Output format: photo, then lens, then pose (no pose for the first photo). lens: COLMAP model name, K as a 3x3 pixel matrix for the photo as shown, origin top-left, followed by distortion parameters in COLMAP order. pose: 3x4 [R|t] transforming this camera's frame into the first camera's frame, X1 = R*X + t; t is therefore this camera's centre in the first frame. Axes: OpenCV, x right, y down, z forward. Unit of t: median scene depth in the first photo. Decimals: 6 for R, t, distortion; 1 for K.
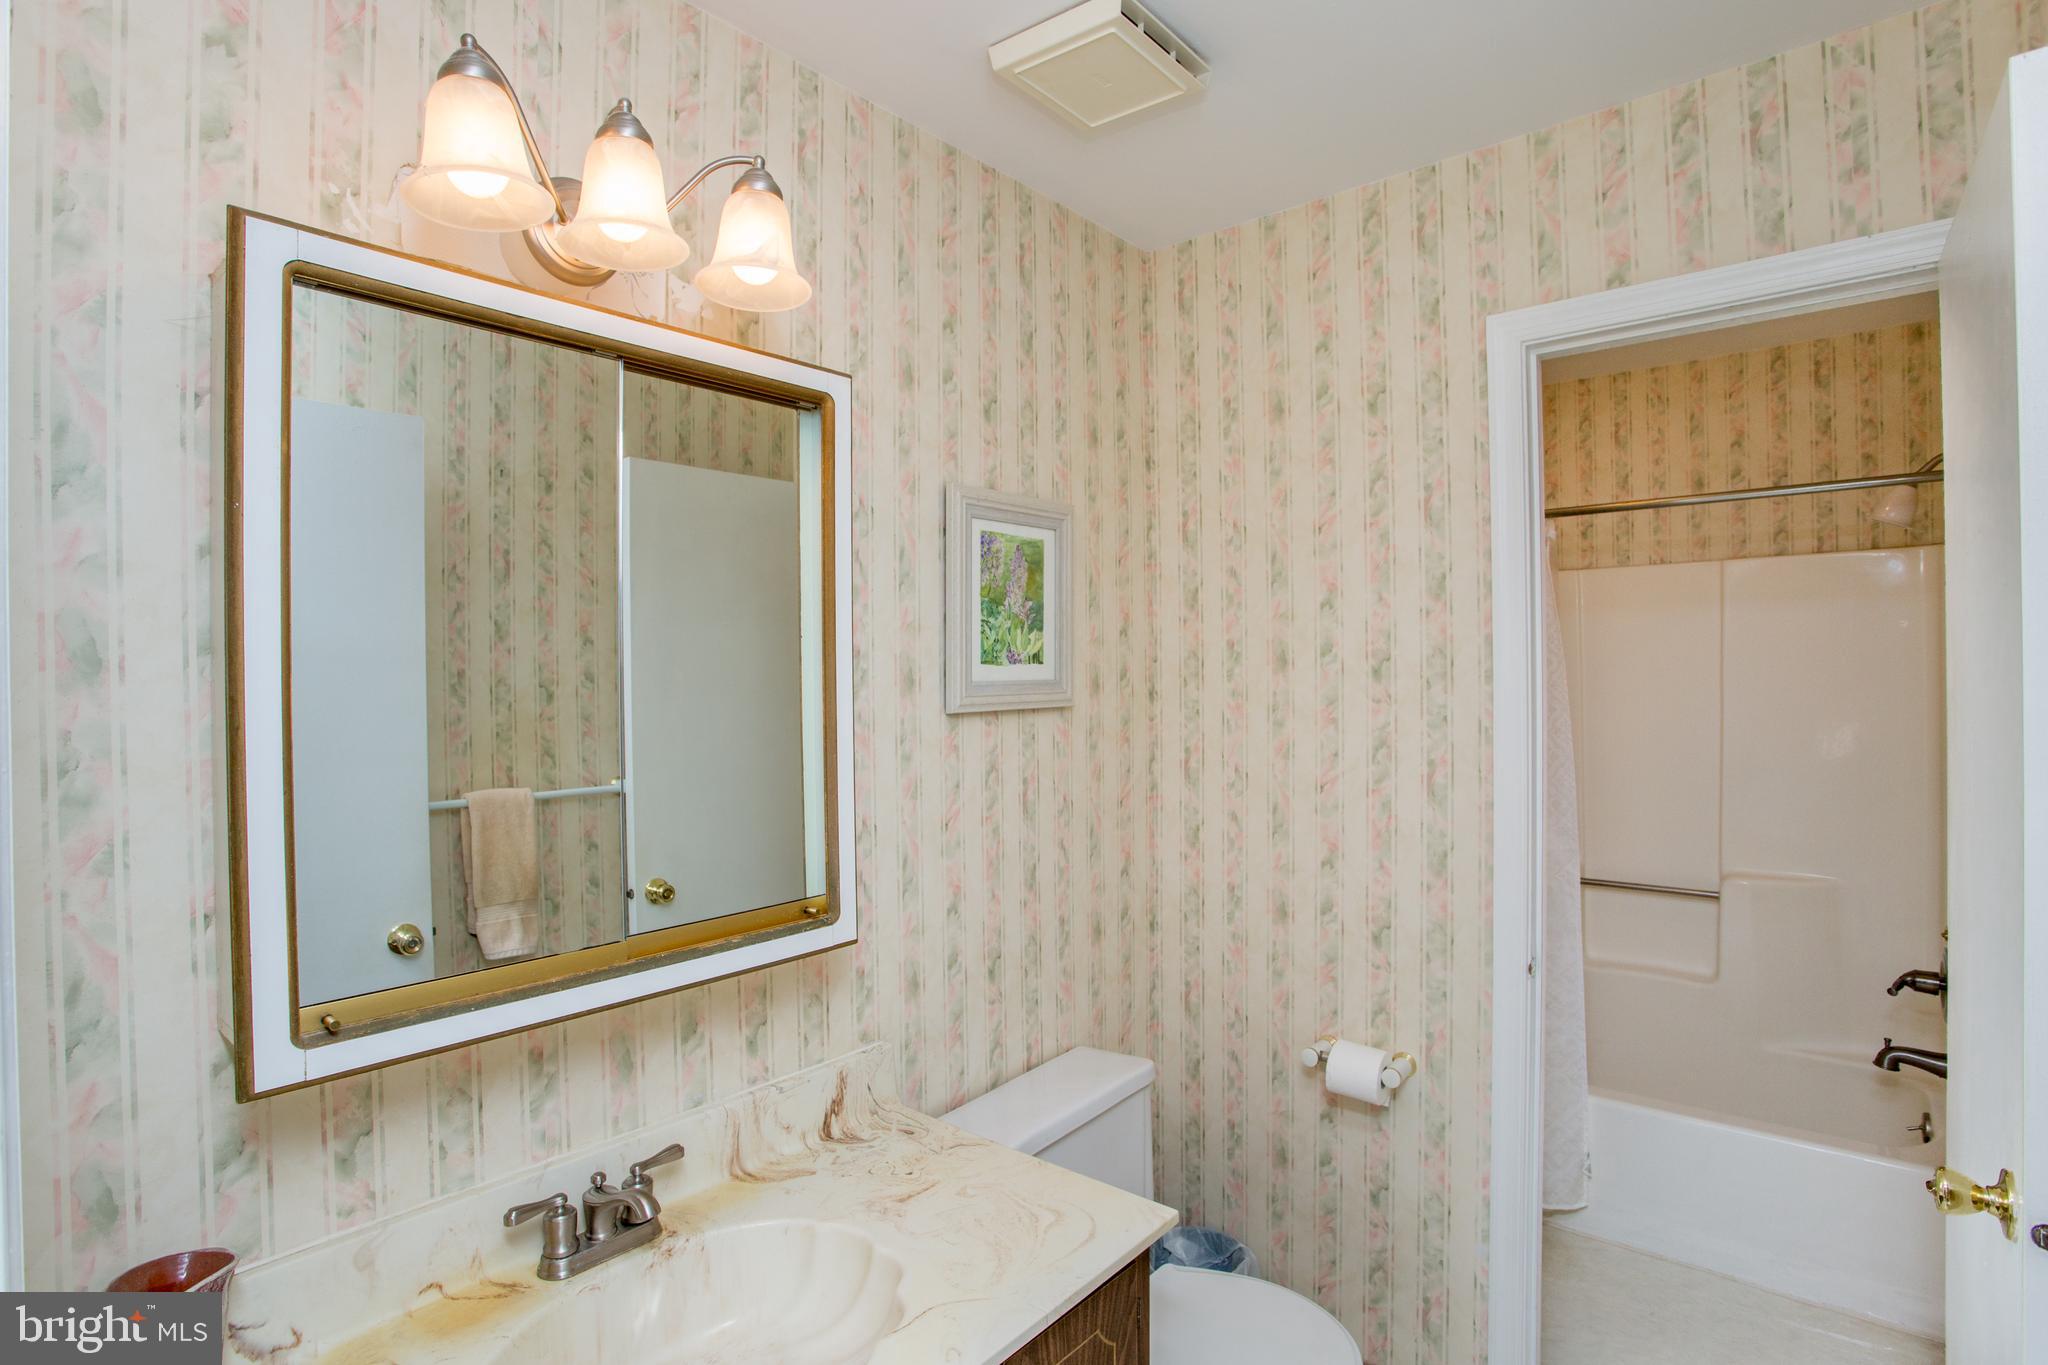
lens RADIAL K [[989.4, 0, 1015.6], [0, 989.4, 673.2], [0, 0, 1]] dist [-0.074704, 0.029833]
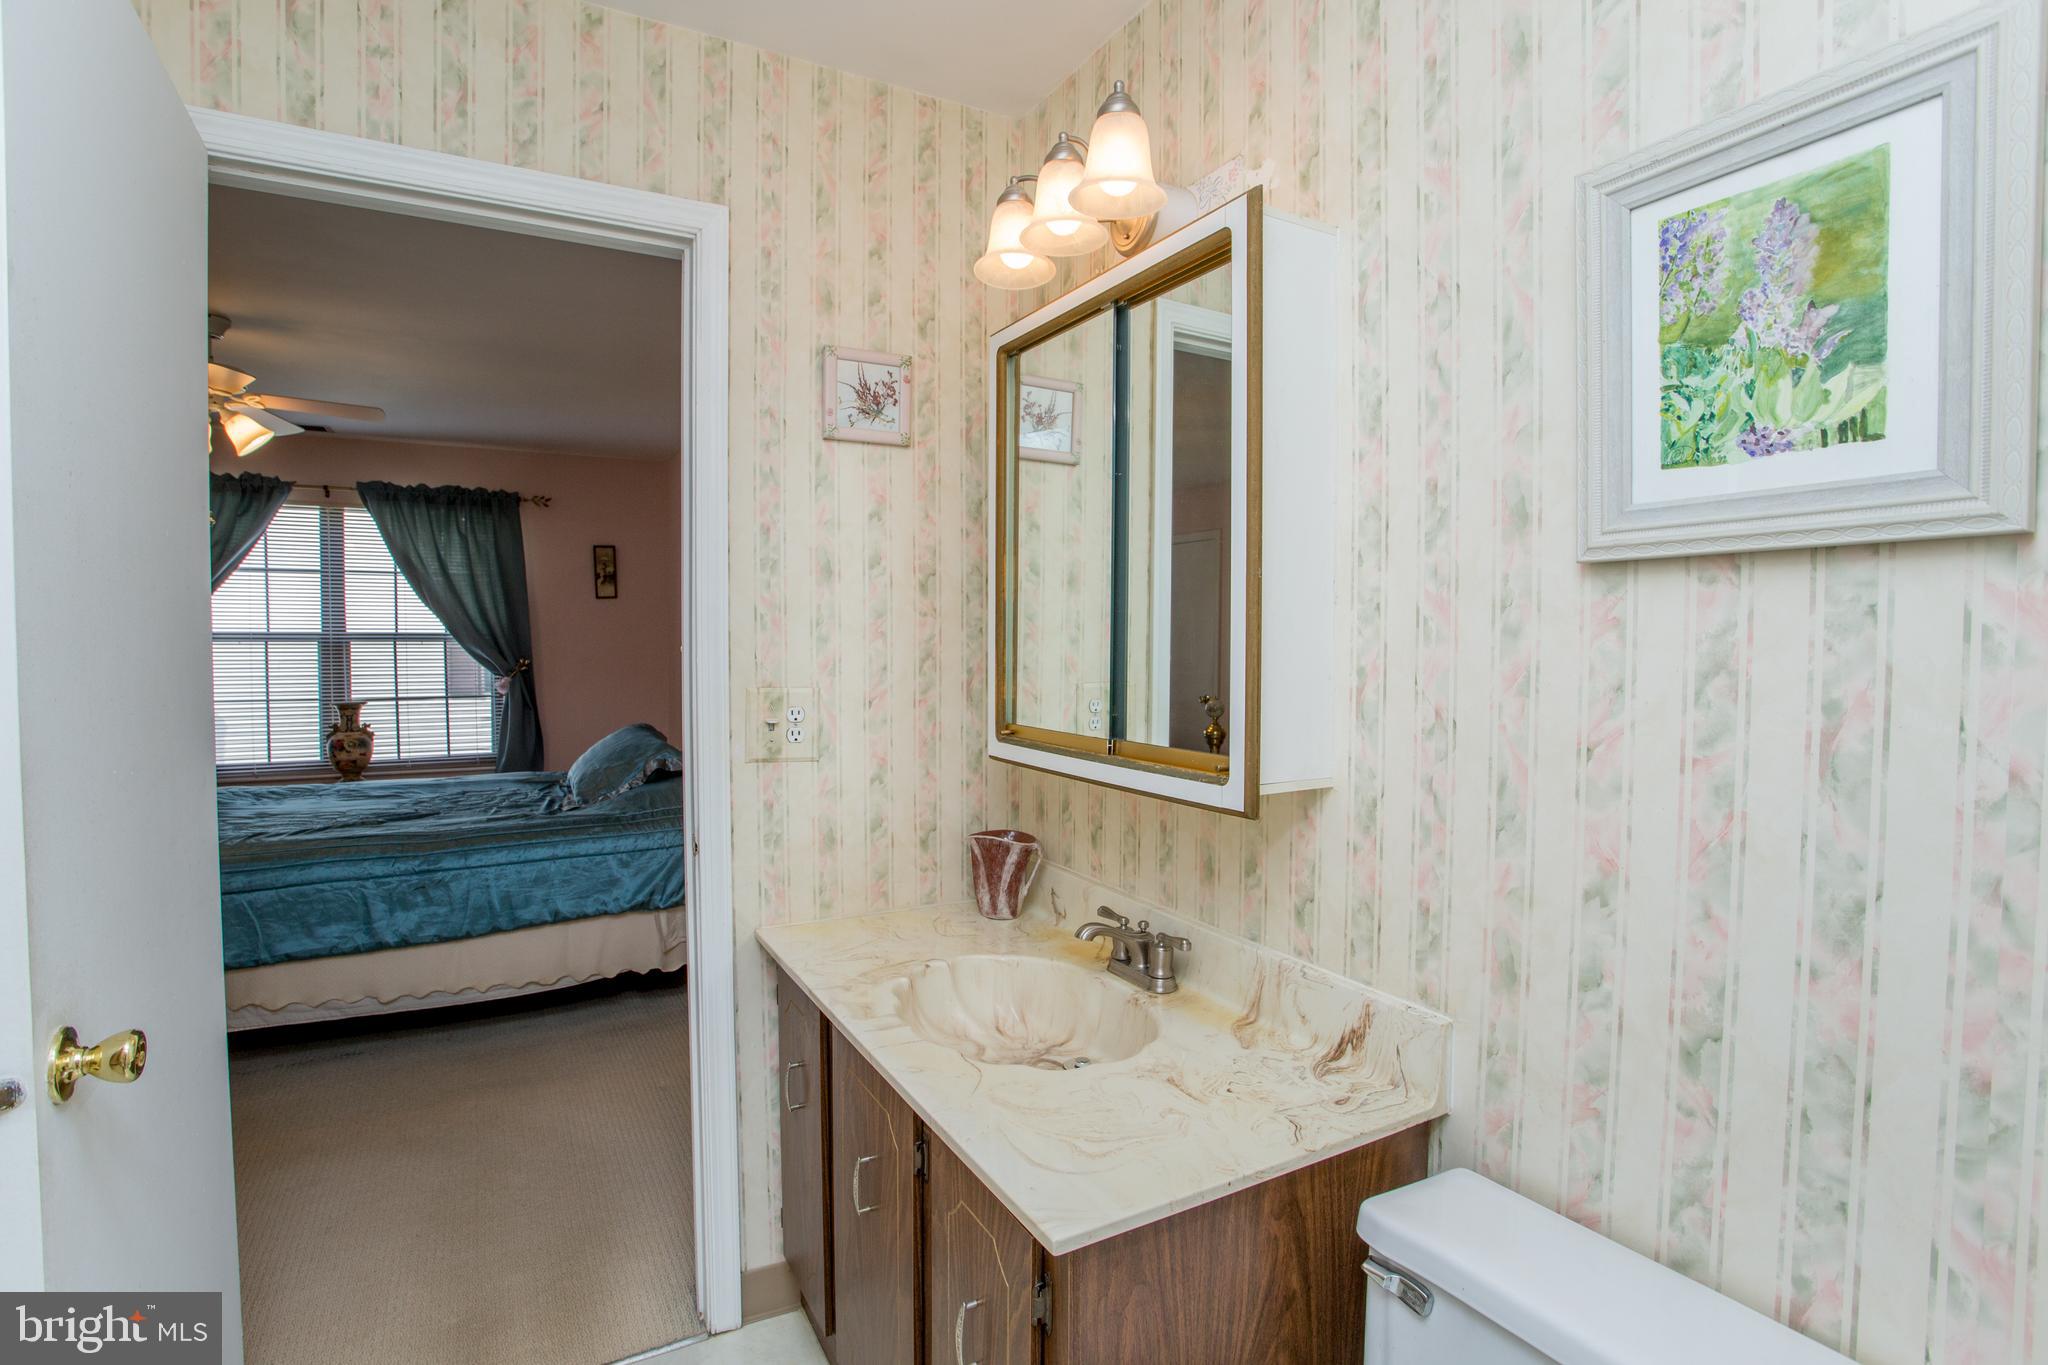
lens RADIAL K [[989.4, 0, 1015.6], [0, 989.4, 673.2], [0, 0, 1]] dist [-0.074704, 0.029833]
pose [[-0.343670, 0.036850, -0.938367, 0.572390], [-0.001154, 0.999212, 0.039662, 0.080217], [0.939090, 0.014713, -0.343356, 0.834209]]
